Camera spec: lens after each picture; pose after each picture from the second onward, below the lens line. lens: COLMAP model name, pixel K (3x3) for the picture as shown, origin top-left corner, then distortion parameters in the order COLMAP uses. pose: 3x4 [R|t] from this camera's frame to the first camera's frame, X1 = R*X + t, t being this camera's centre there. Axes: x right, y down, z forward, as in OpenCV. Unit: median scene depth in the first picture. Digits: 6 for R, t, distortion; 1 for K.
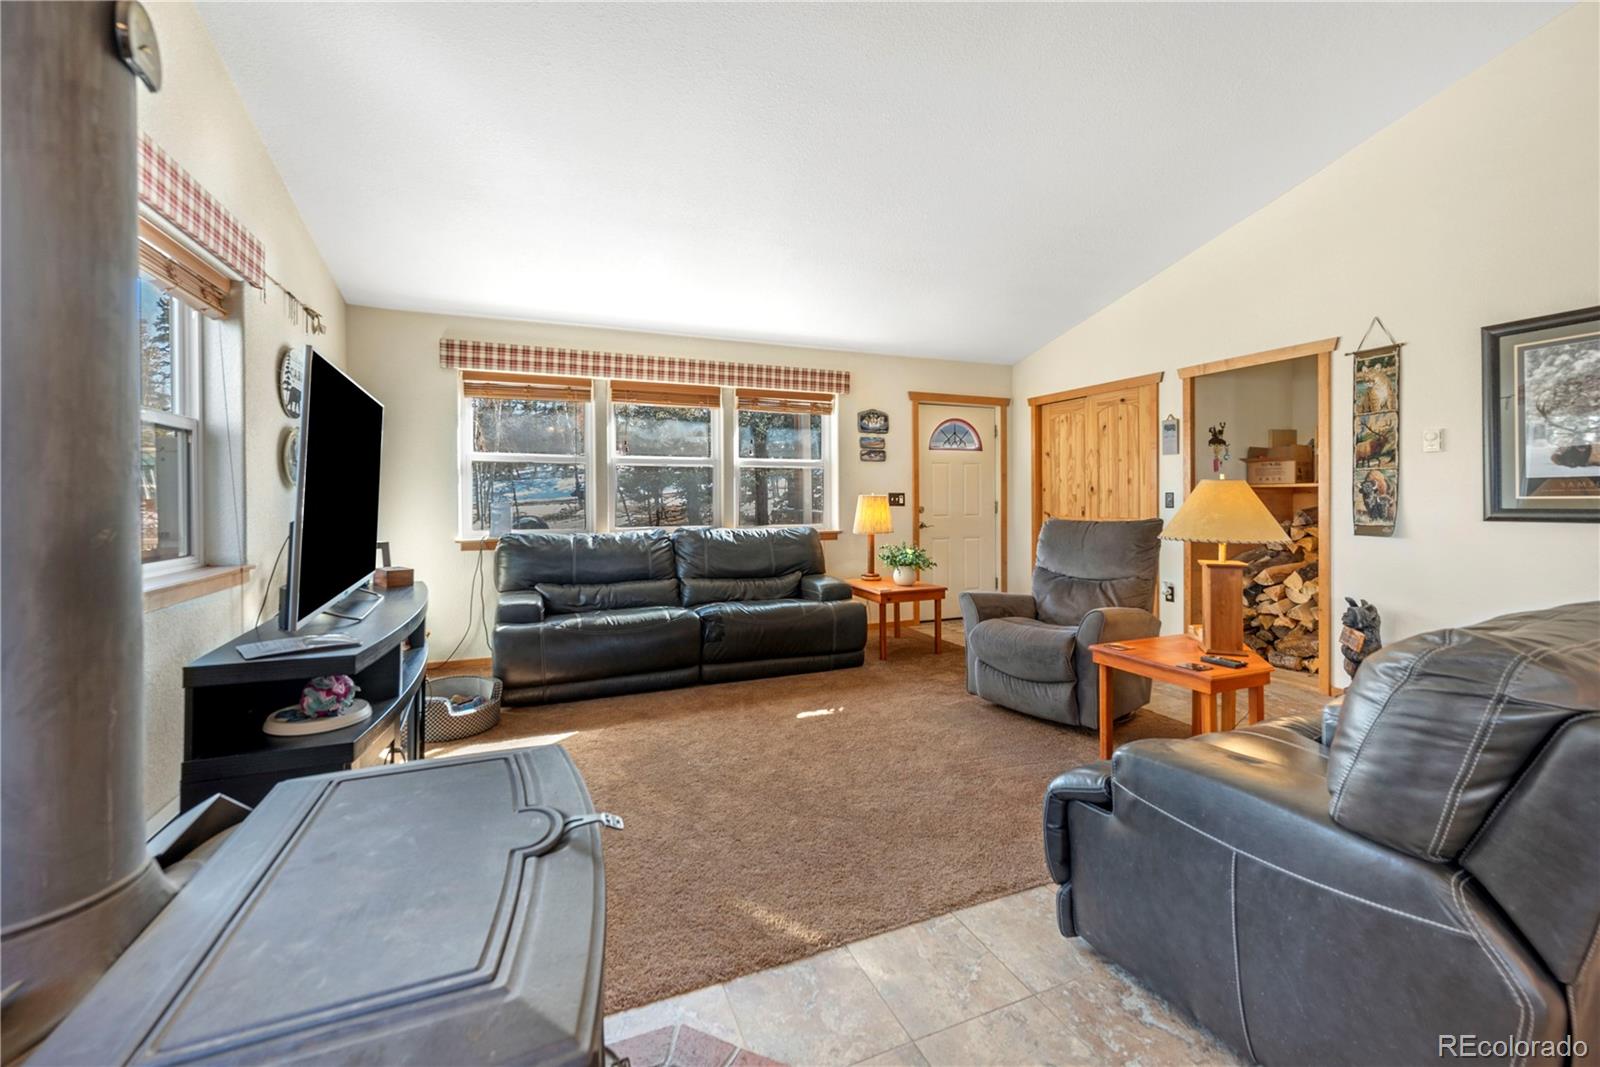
lens RADIAL K [[661.0, 0, 819.5], [0, 661.0, 496.3], [0, 0, 1]] dist [-0.000190, 0.000023]
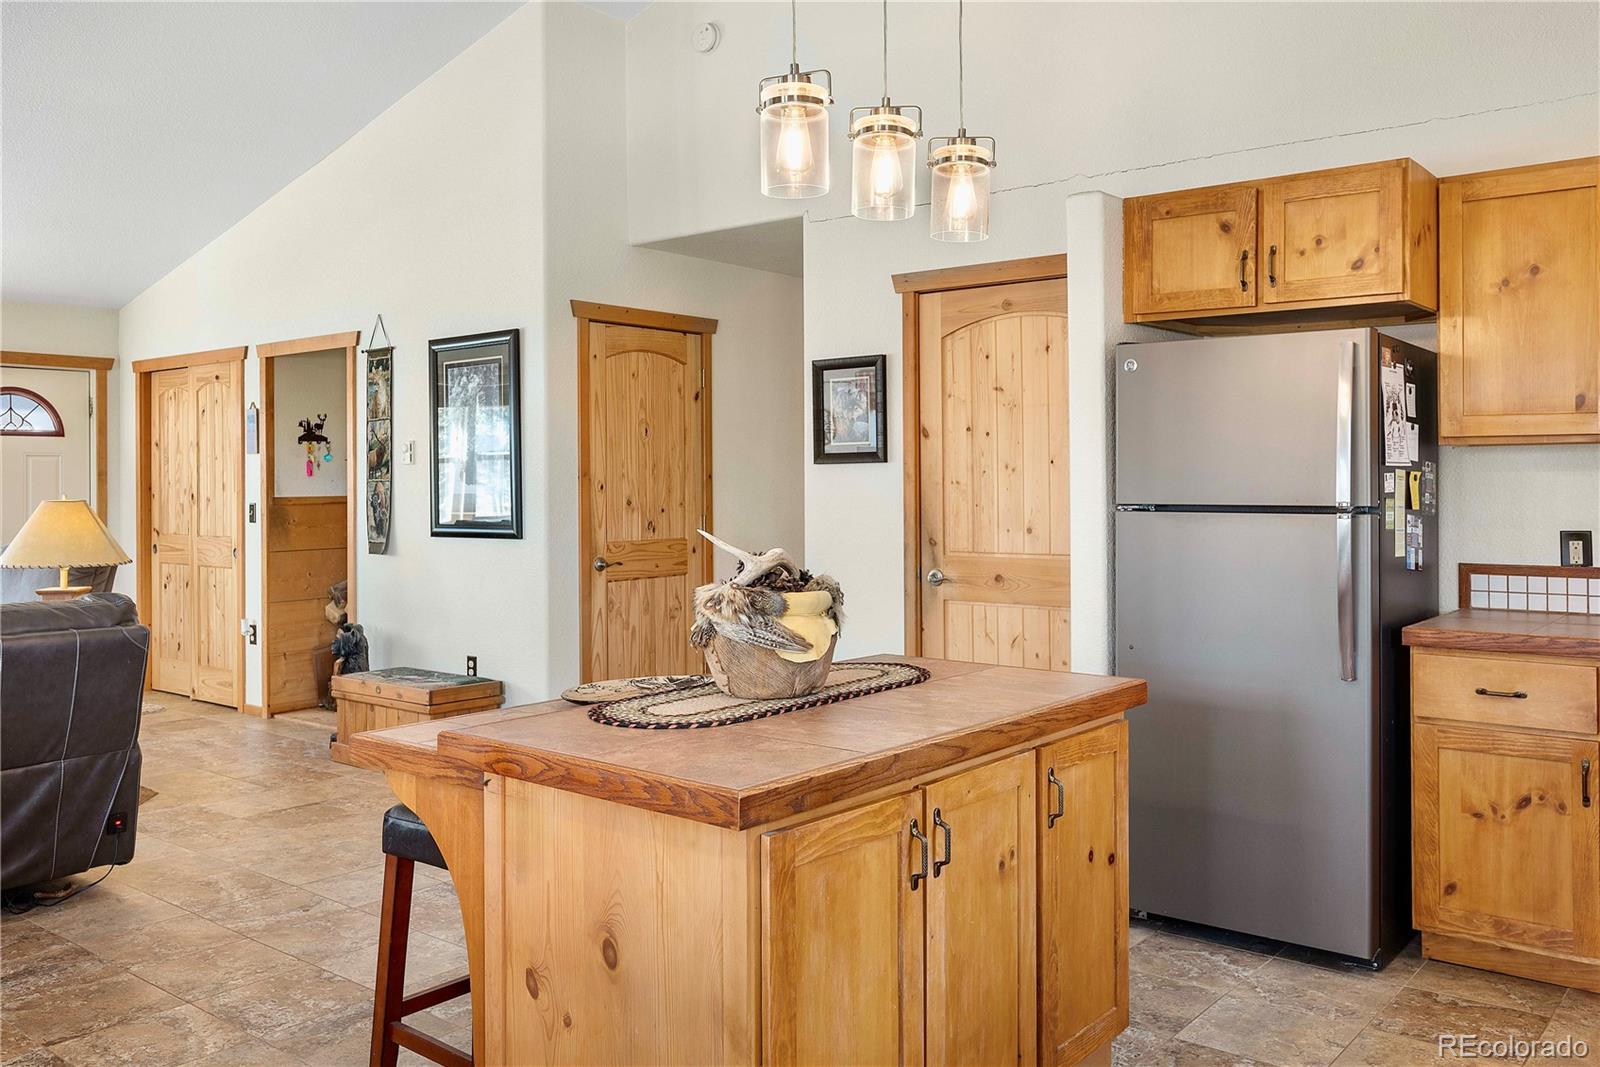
lens RADIAL K [[1303.8, 0, 805.6], [0, 1303.8, 482.8], [0, 0, 1]] dist [-0.001941, -0.000246]
pose [[0.880965, -0.001949, 0.473178, 0.496763], [0.003236, 0.999993, -0.001906, -0.032210], [-0.473171, 0.003211, 0.880965, -0.849353]]
